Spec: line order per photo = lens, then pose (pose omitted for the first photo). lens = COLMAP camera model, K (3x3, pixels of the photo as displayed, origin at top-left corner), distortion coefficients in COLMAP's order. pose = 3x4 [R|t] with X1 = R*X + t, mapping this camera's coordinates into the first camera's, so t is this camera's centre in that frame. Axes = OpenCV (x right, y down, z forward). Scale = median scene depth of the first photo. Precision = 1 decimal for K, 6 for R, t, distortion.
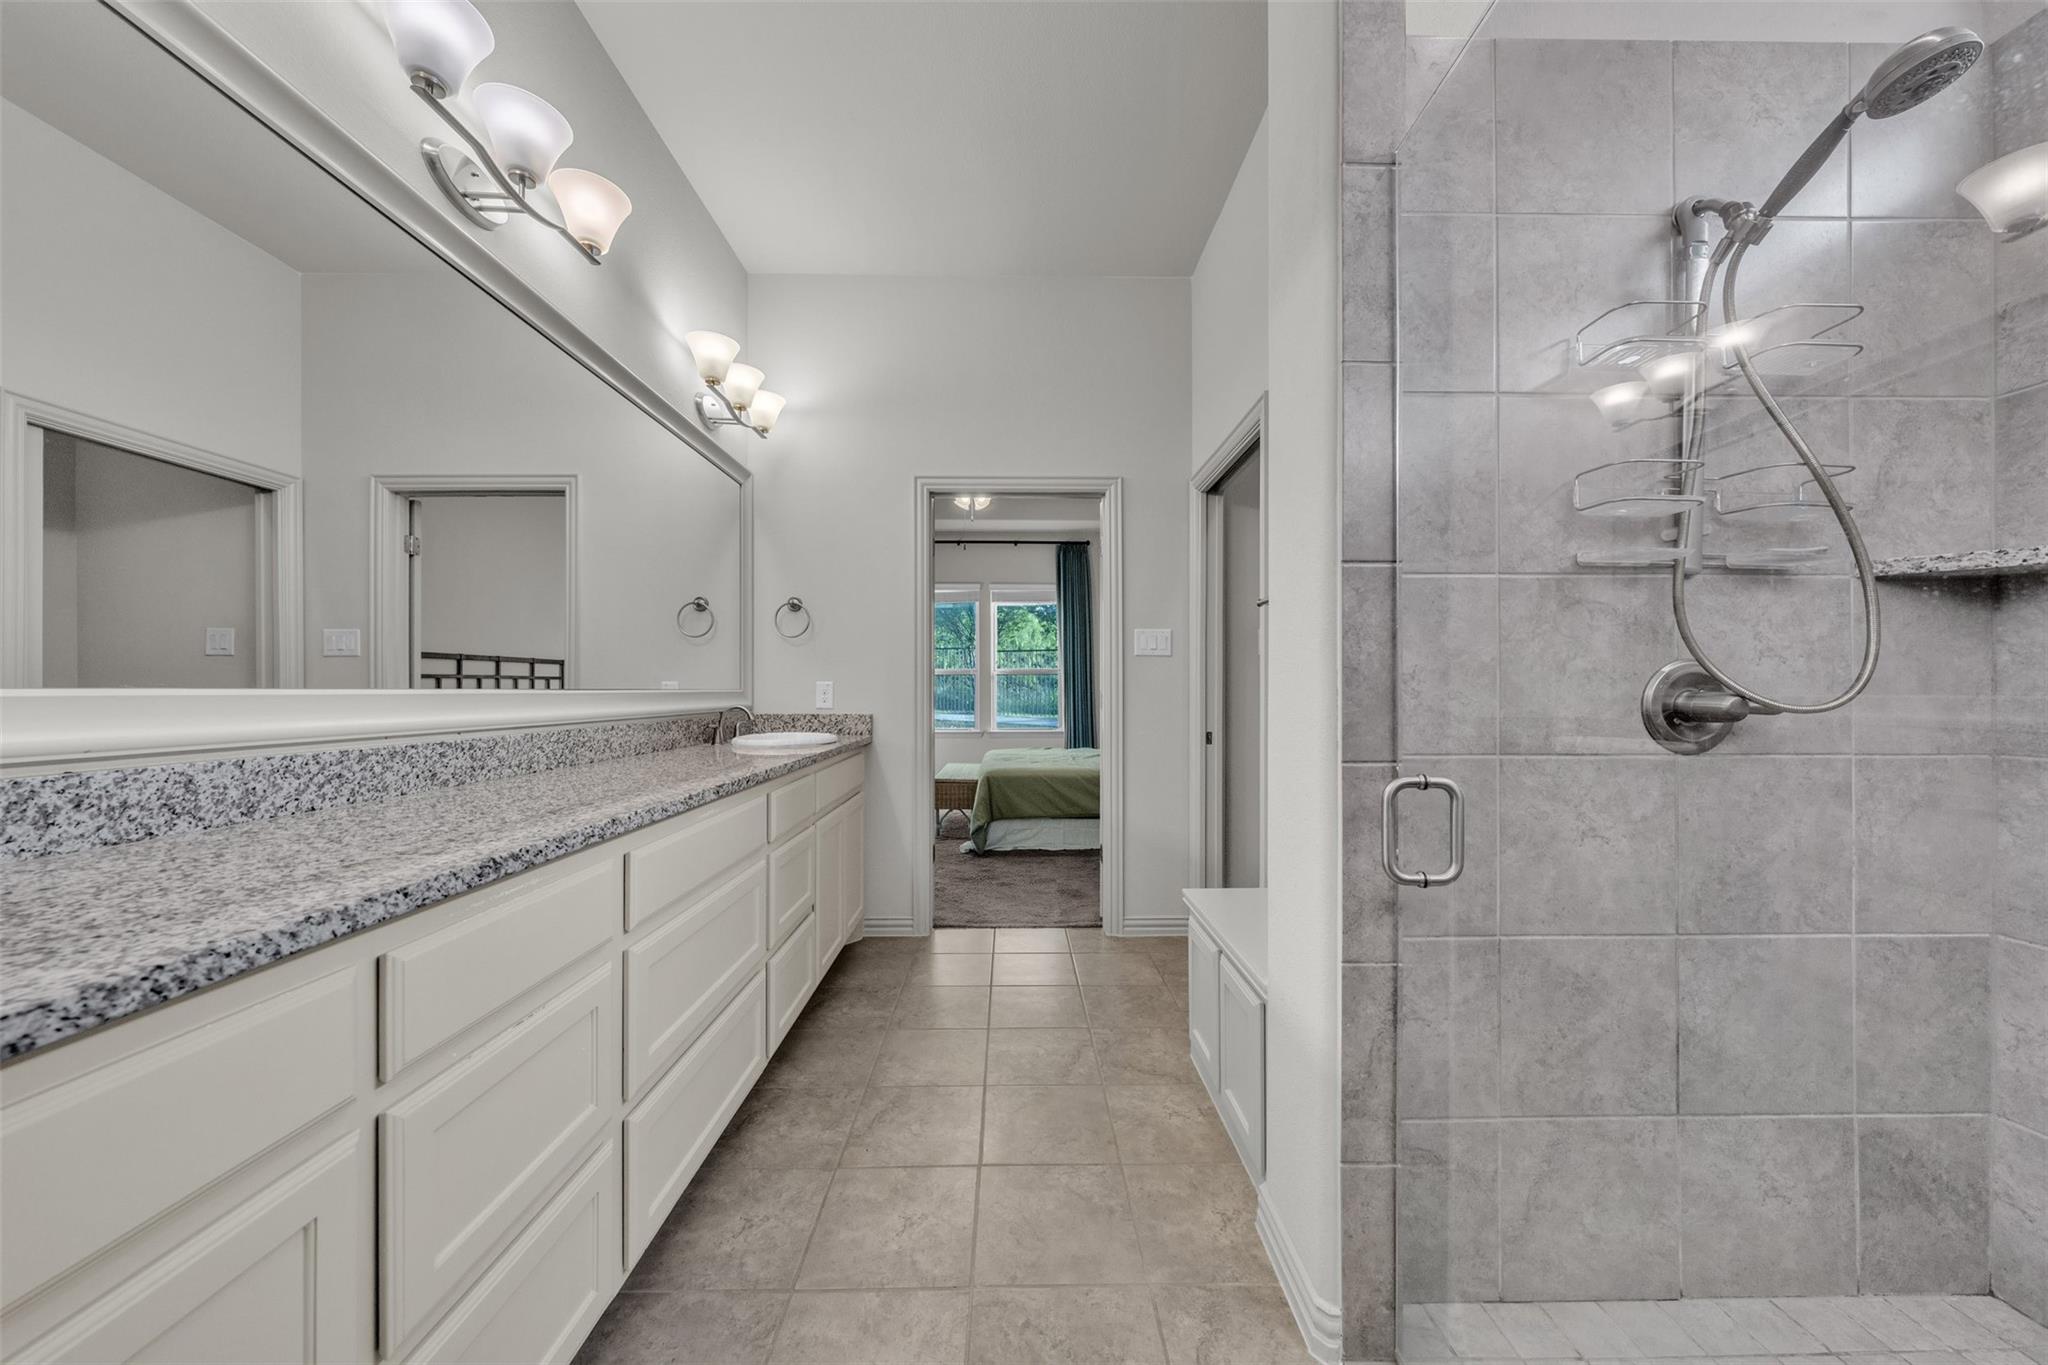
lens RADIAL K [[792.4, 0, 1029.3], [0, 792.4, 677.7], [0, 0, 1]] dist [0.000248, -0.000017]
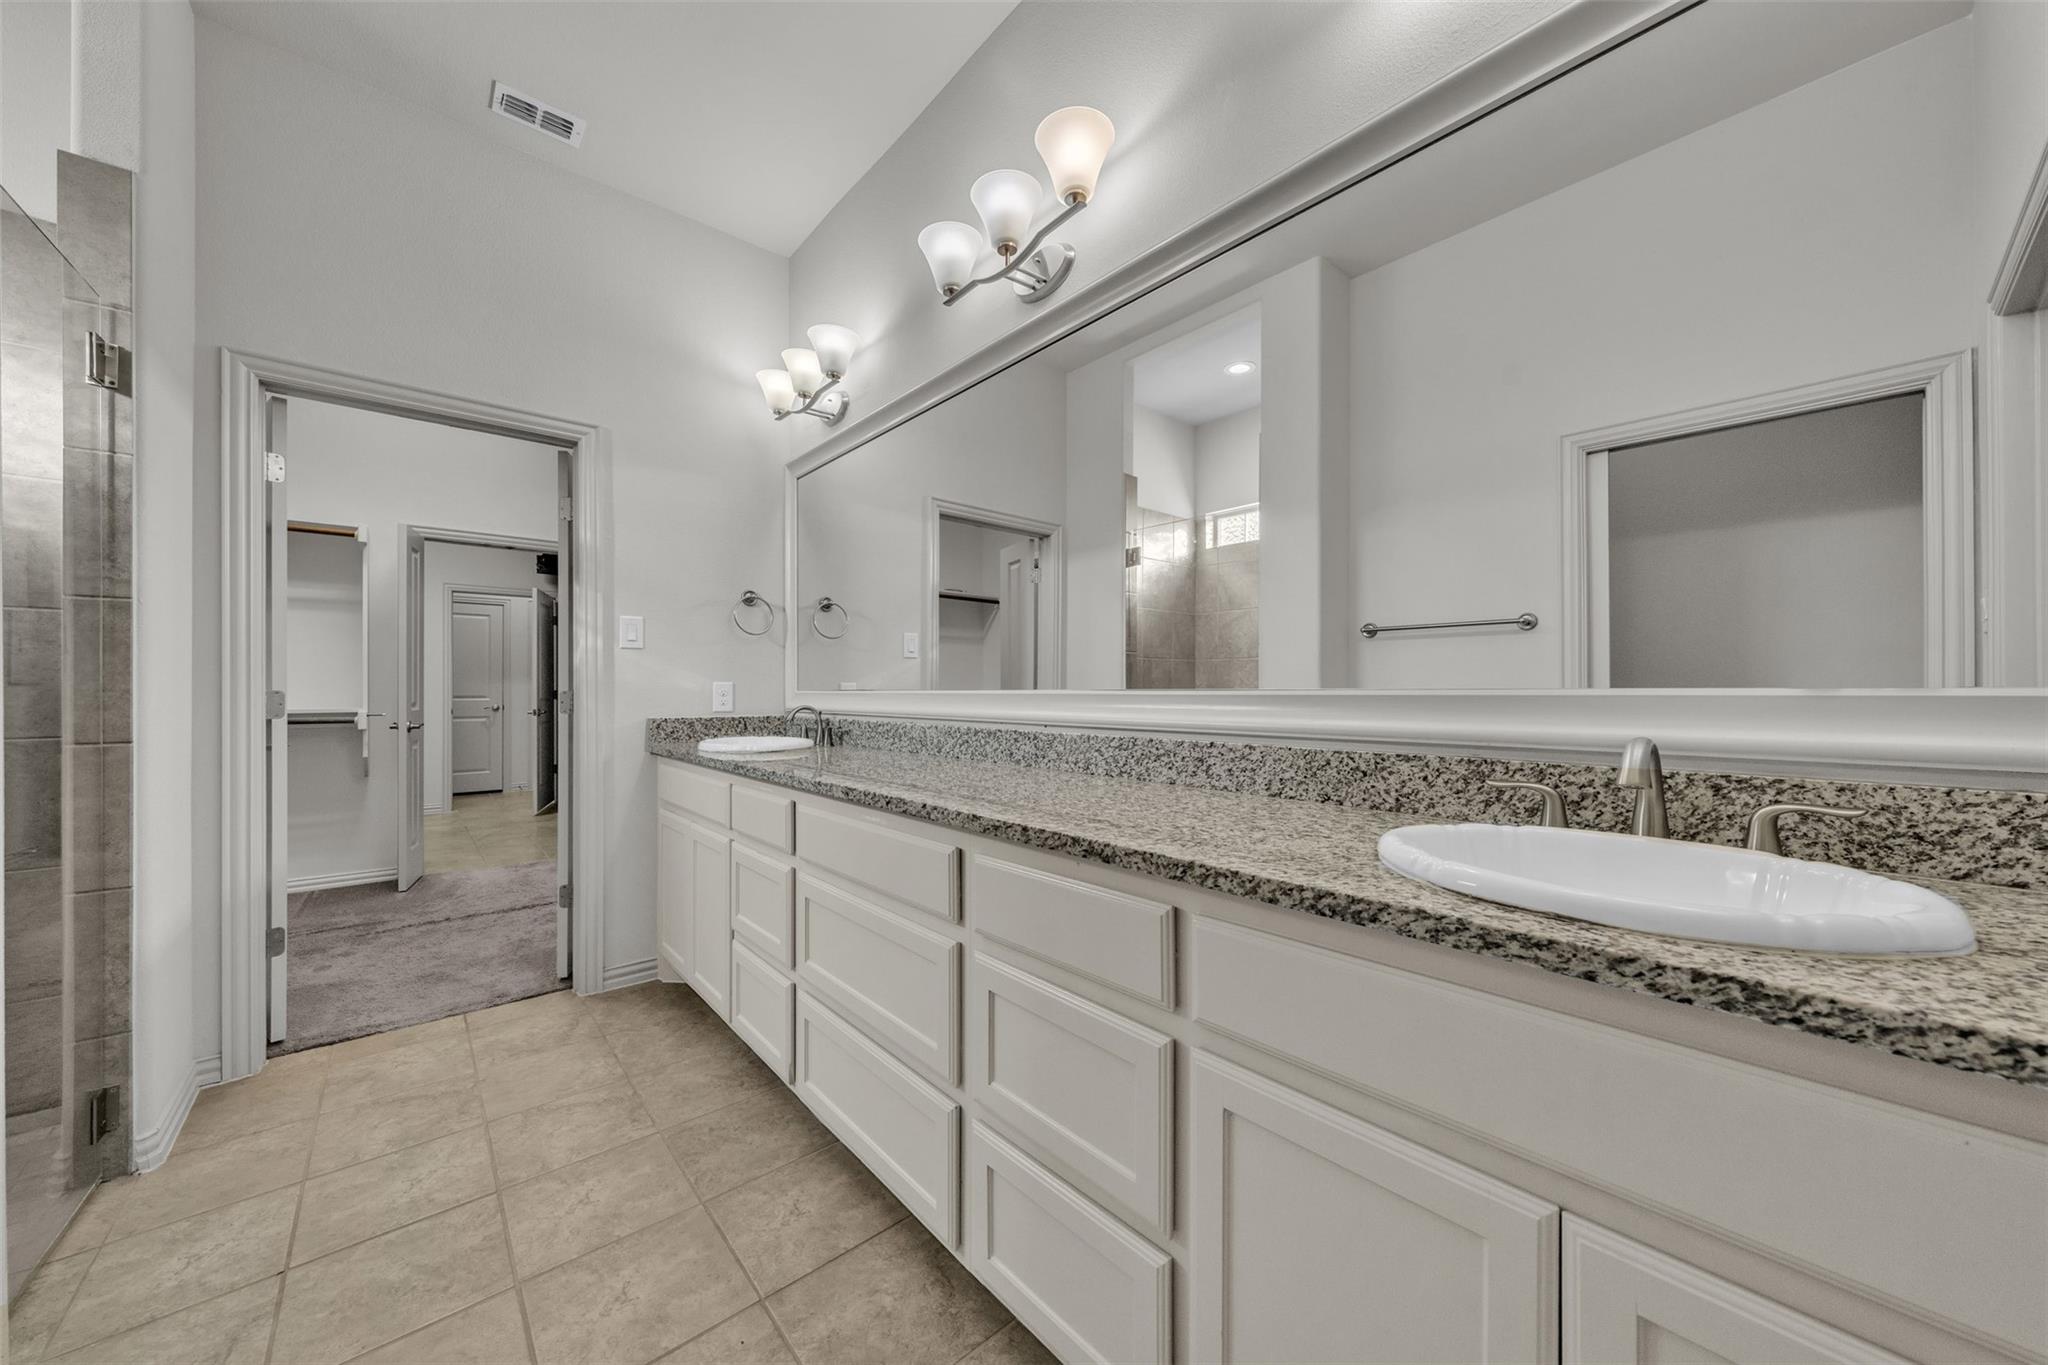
lens RADIAL K [[708.8, 0, 1031.5], [0, 708.8, 692.1], [0, 0, 1]] dist [0.000497, 0.000006]
pose [[-0.761518, 0.001204, -0.648143, 0.010810], [0.010757, 0.999884, -0.010781, 0.032985], [0.648055, -0.015182, -0.761442, 2.106318]]
